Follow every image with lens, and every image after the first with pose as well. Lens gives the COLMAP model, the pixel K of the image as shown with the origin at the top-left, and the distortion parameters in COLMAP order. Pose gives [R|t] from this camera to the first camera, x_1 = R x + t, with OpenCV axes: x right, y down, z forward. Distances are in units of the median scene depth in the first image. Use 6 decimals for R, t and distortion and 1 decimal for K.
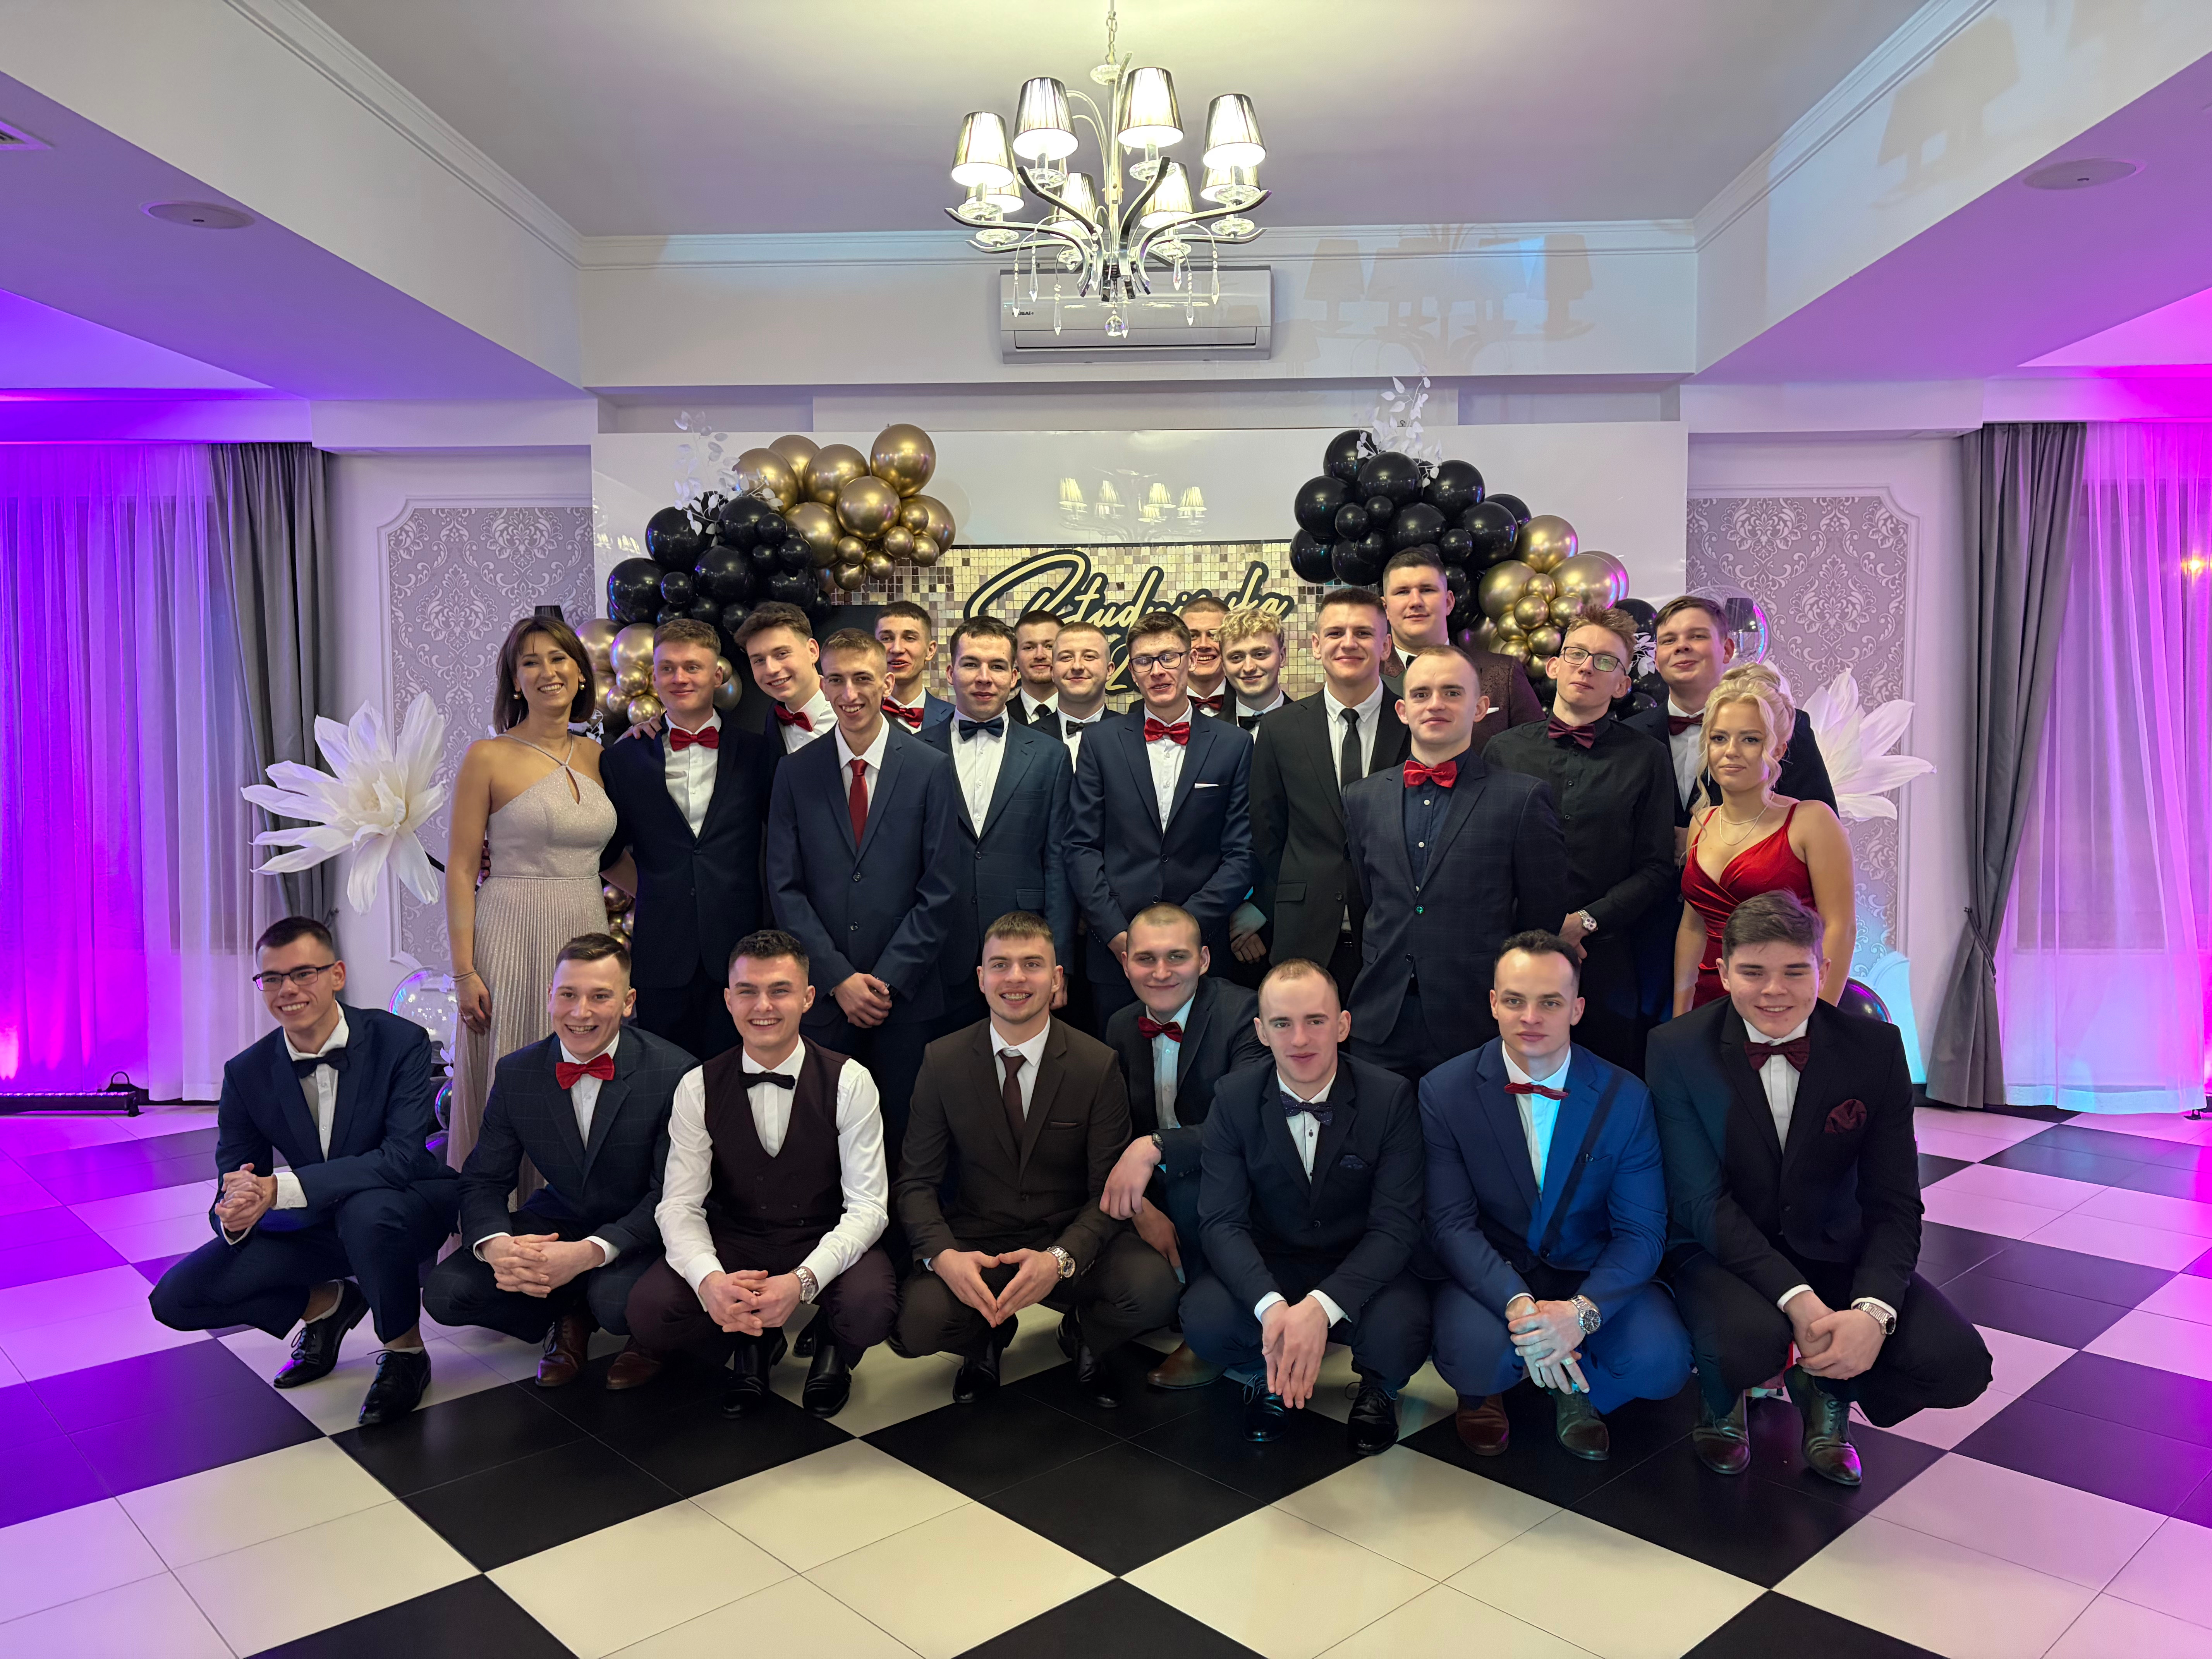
lens RADIAL K [[1677.0, 0, 1098.6], [0, 1677.0, 830.5], [0, 0, 1]] dist [0.051078, -0.033620]
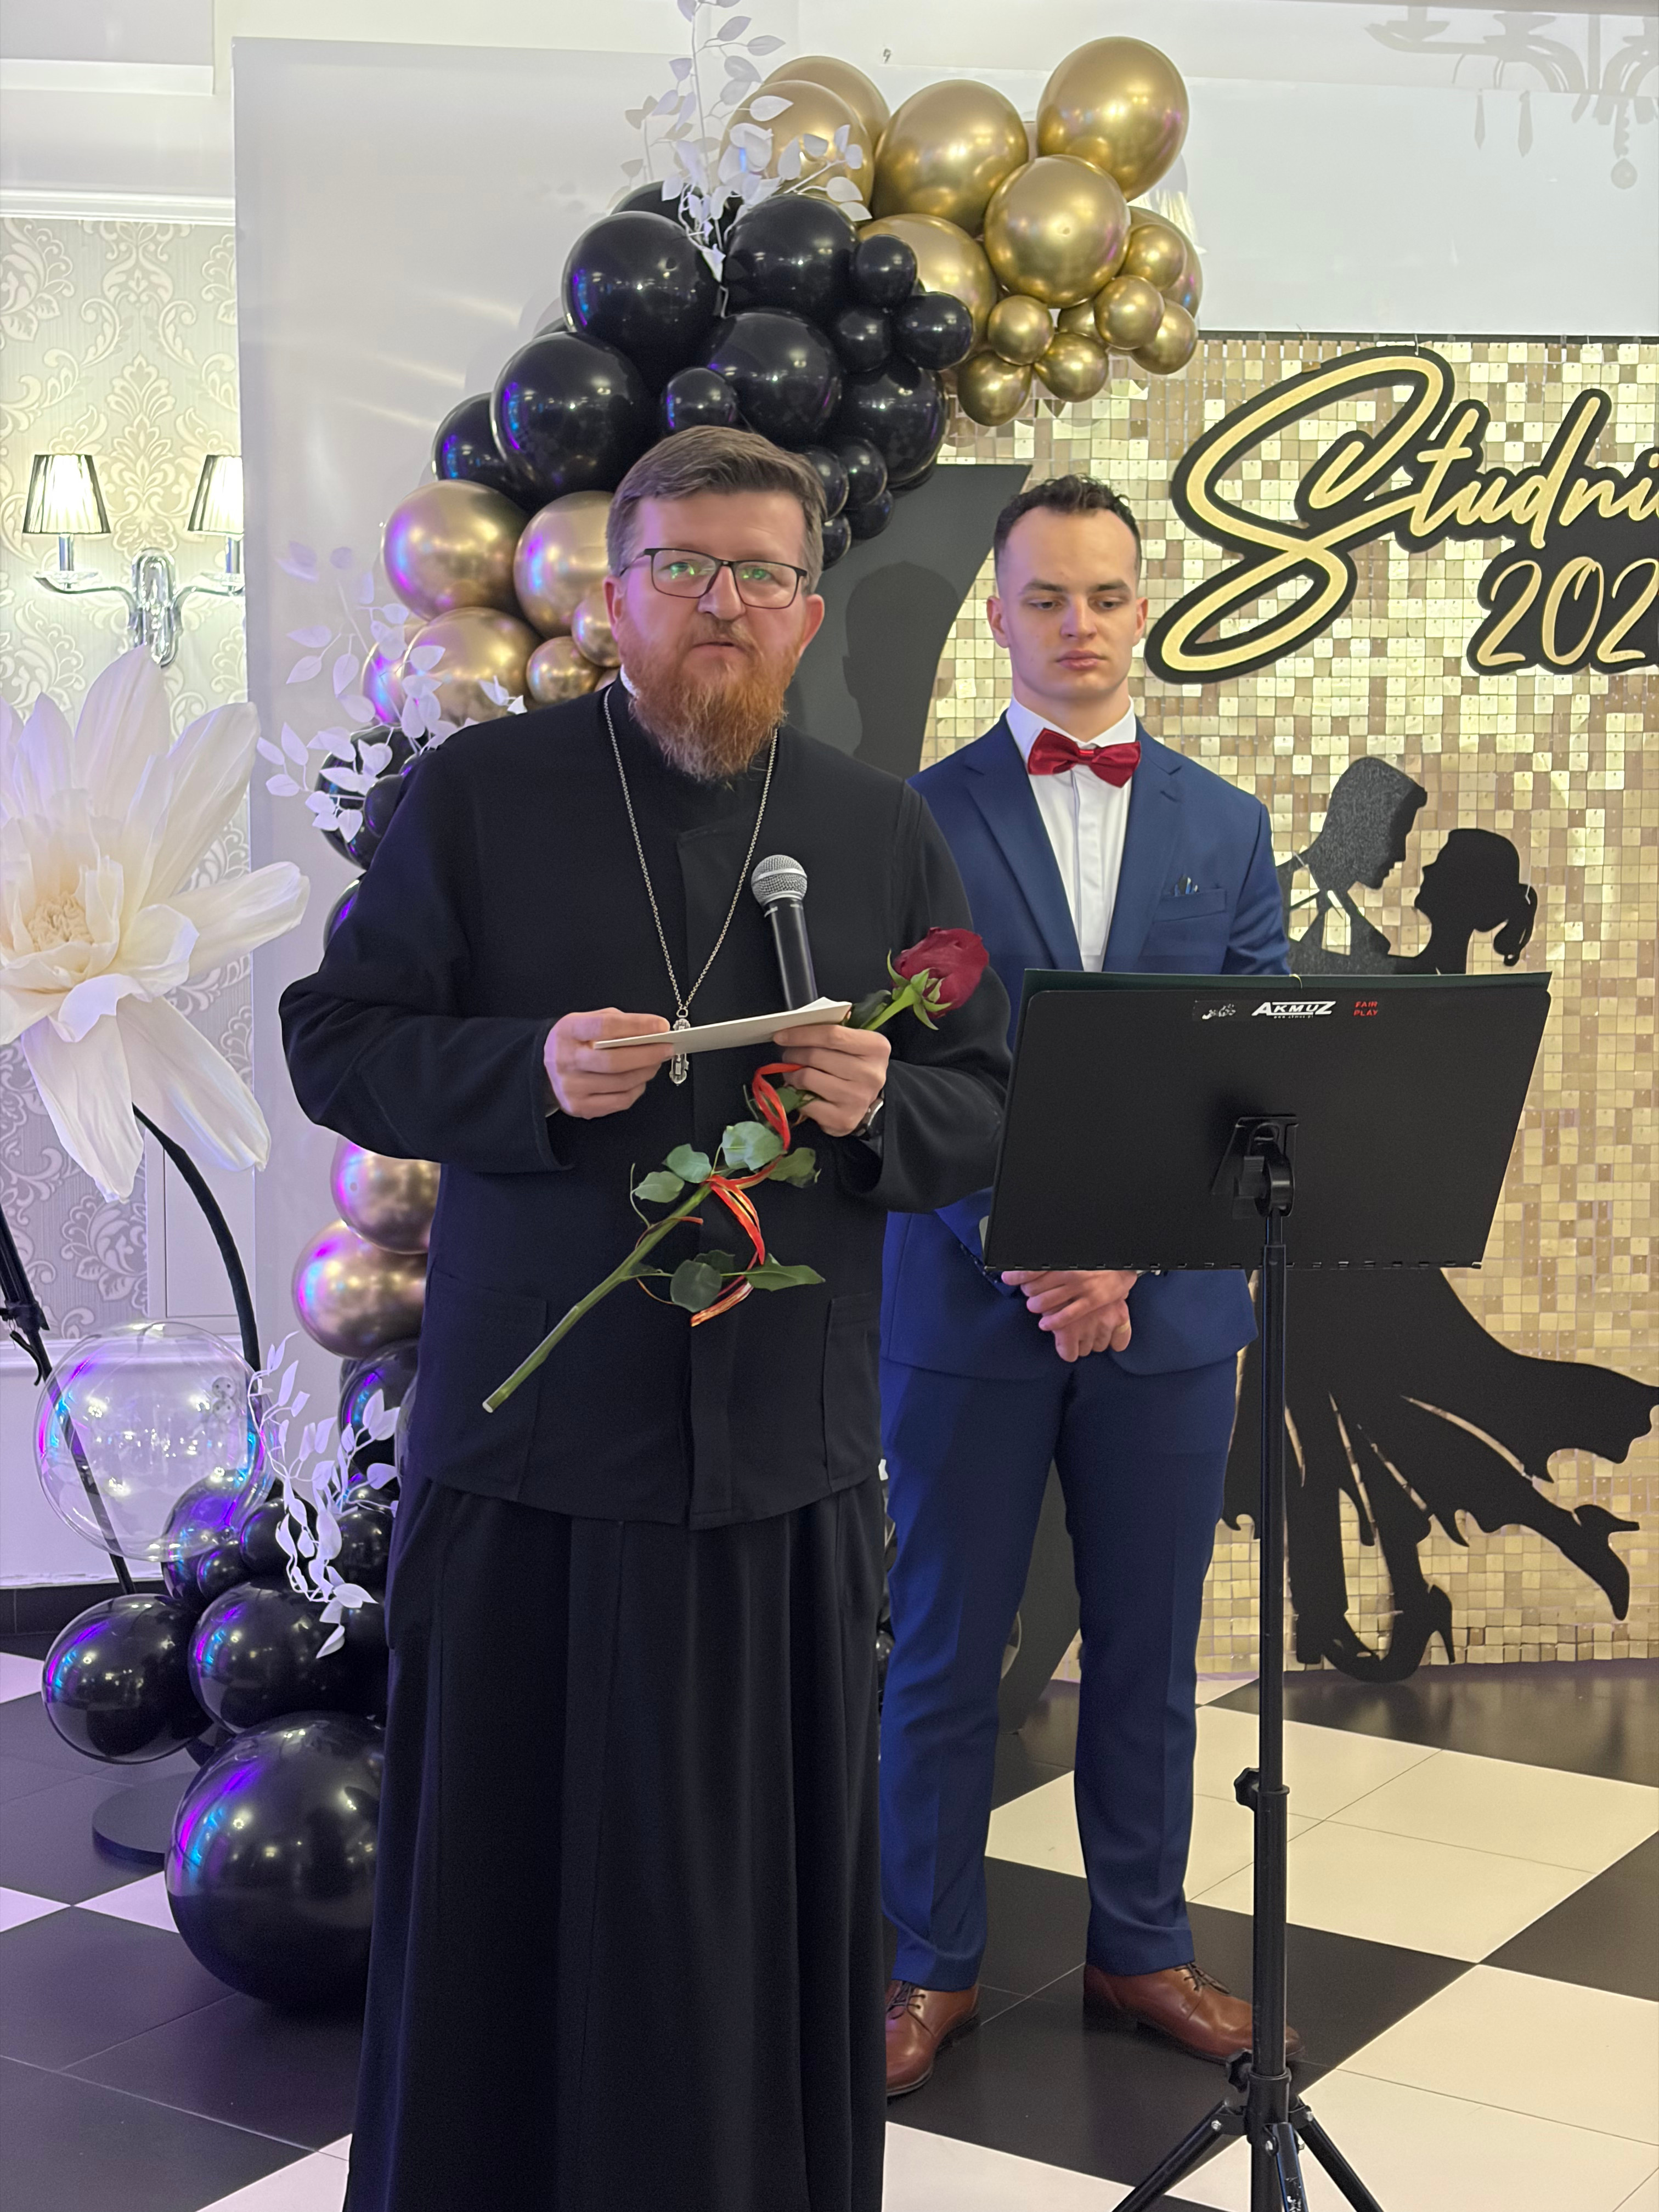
lens RADIAL K [[3340.8, 0, 905.1], [0, 3340.8, 1105.6], [0, 0, 1]] dist [0.070908, 0.000000]
pose [[0.971998, -0.018241, 0.234280, -0.363753], [0.008219, 0.999012, 0.043682, -0.005971], [-0.234845, -0.040533, 0.971187, 0.159309]]
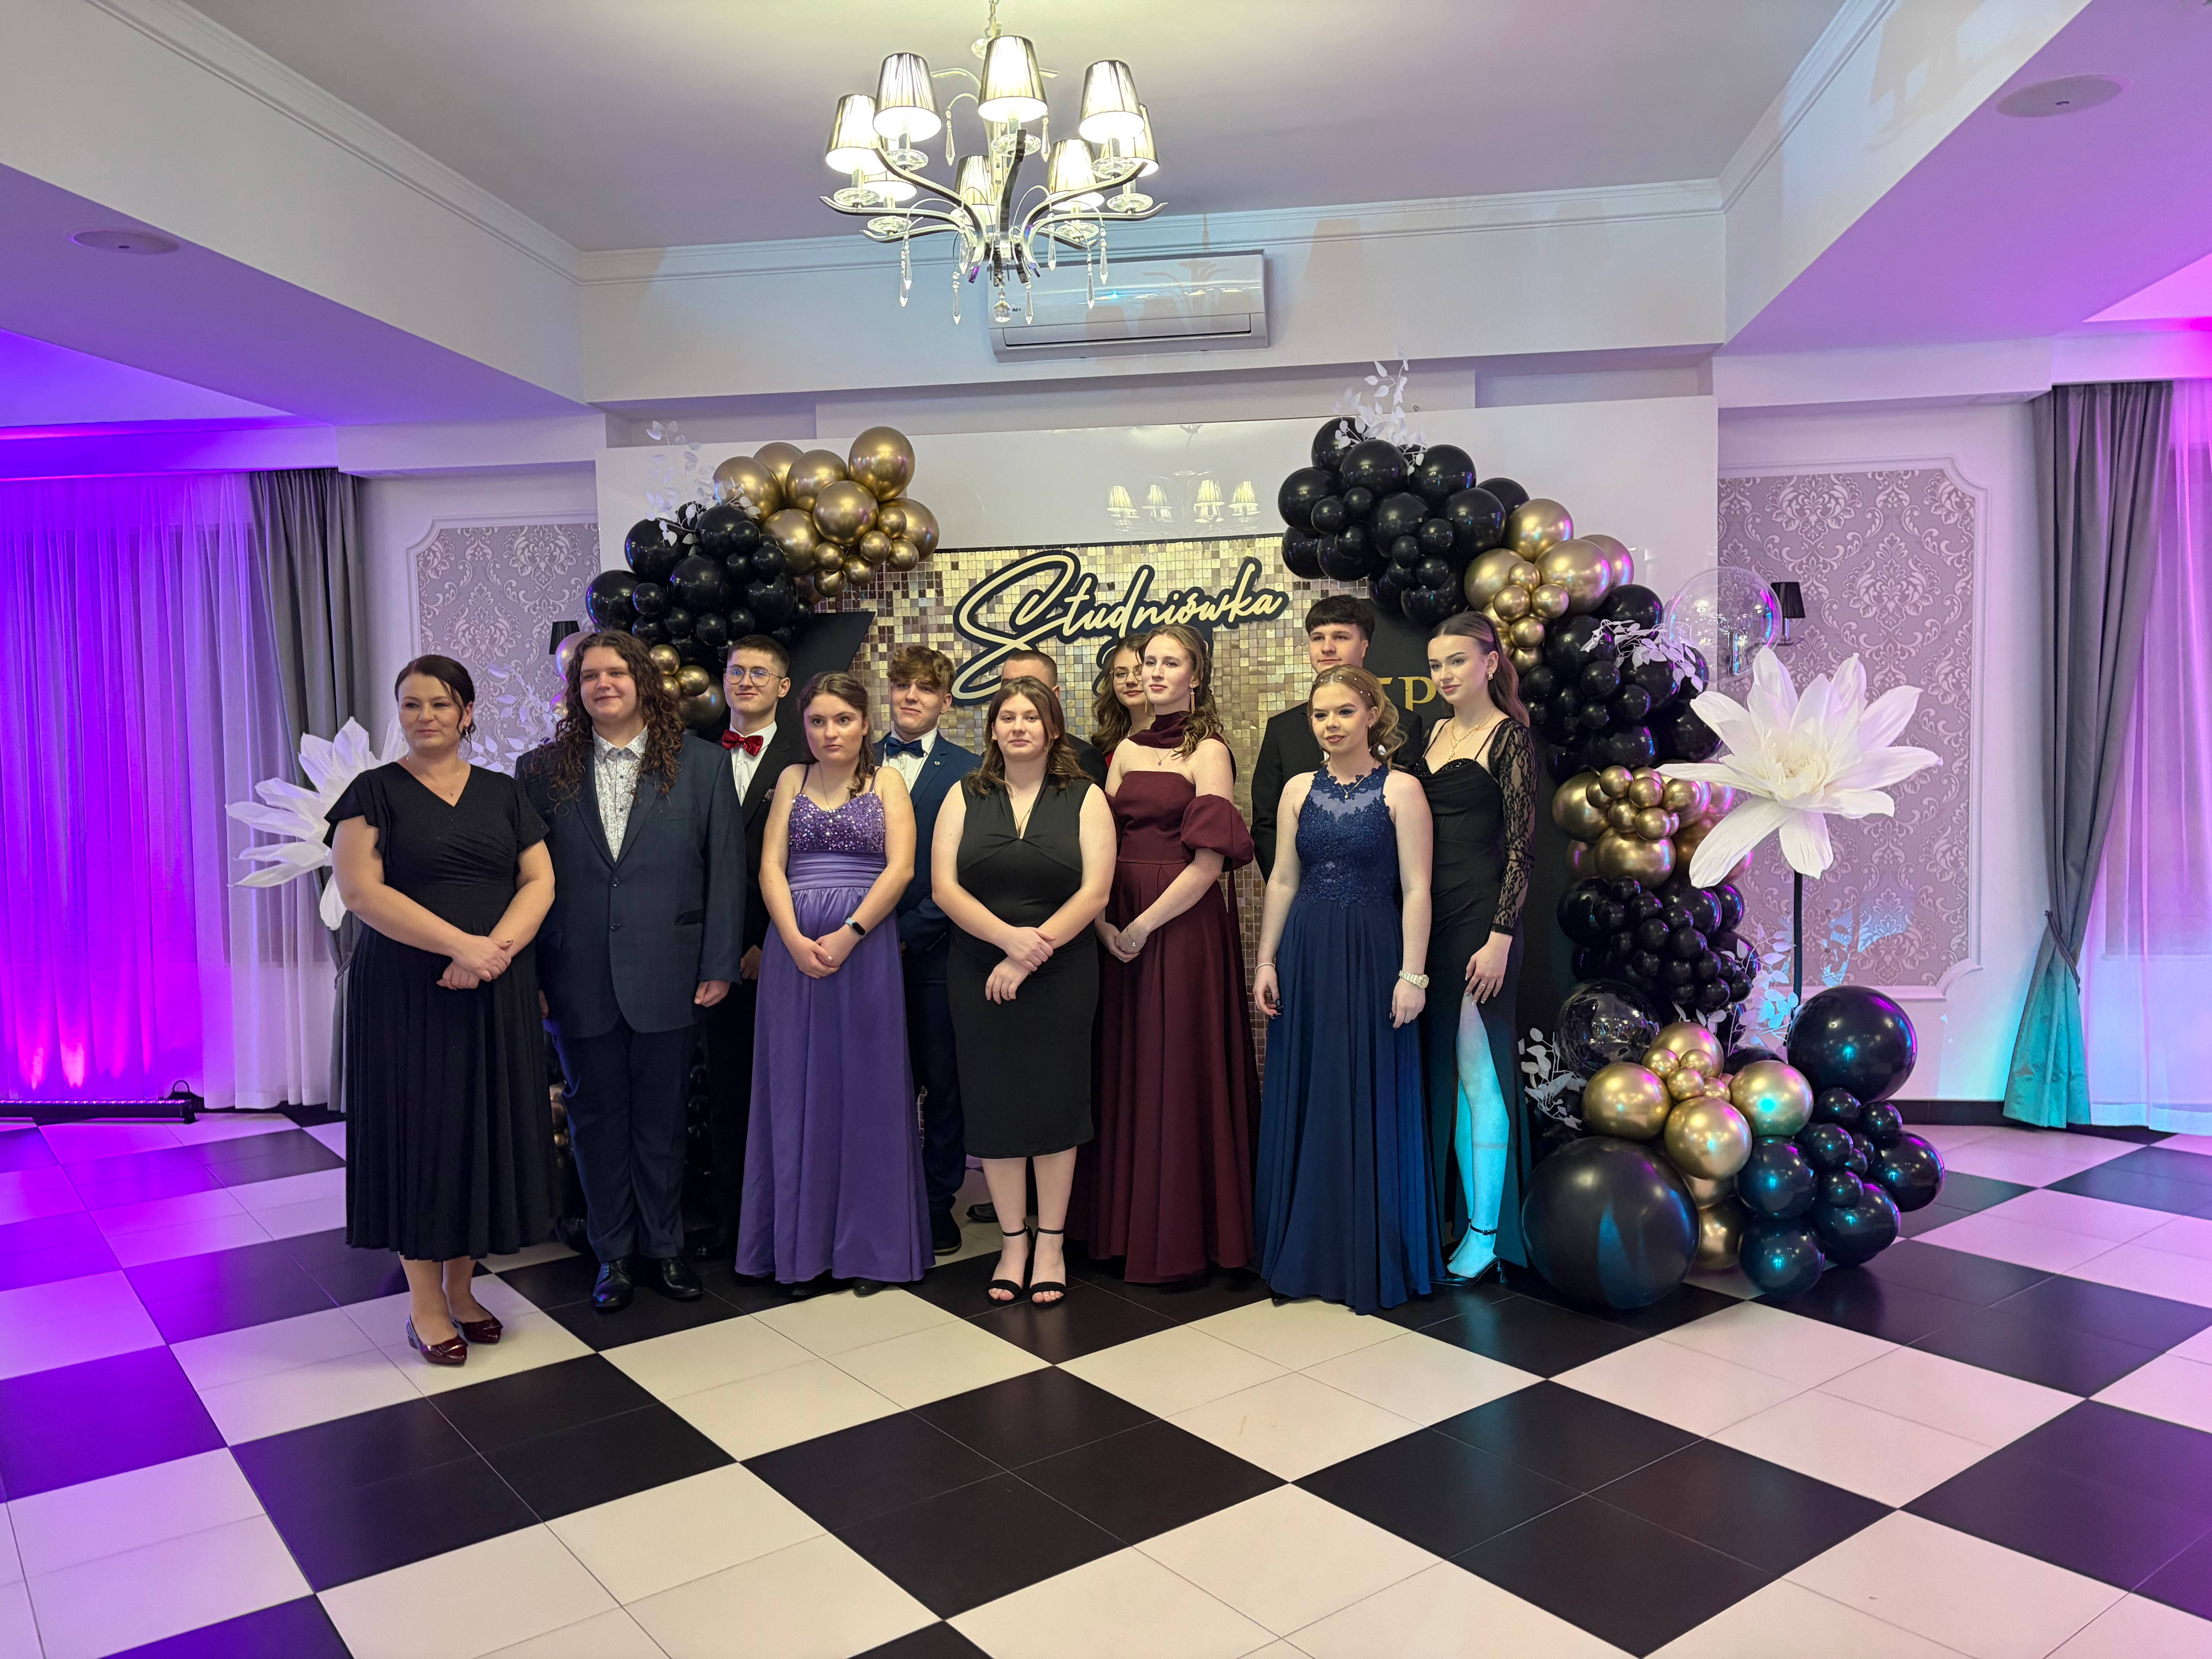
lens RADIAL K [[1677.0, 0, 1102.3], [0, 1677.0, 841.7], [0, 0, 1]] dist [0.051078, -0.033620]
pose [[0.994816, -0.010431, -0.101150, 0.106144], [0.010745, 0.999939, 0.002559, -0.000098], [0.101117, -0.003633, 0.994868, 0.030824]]
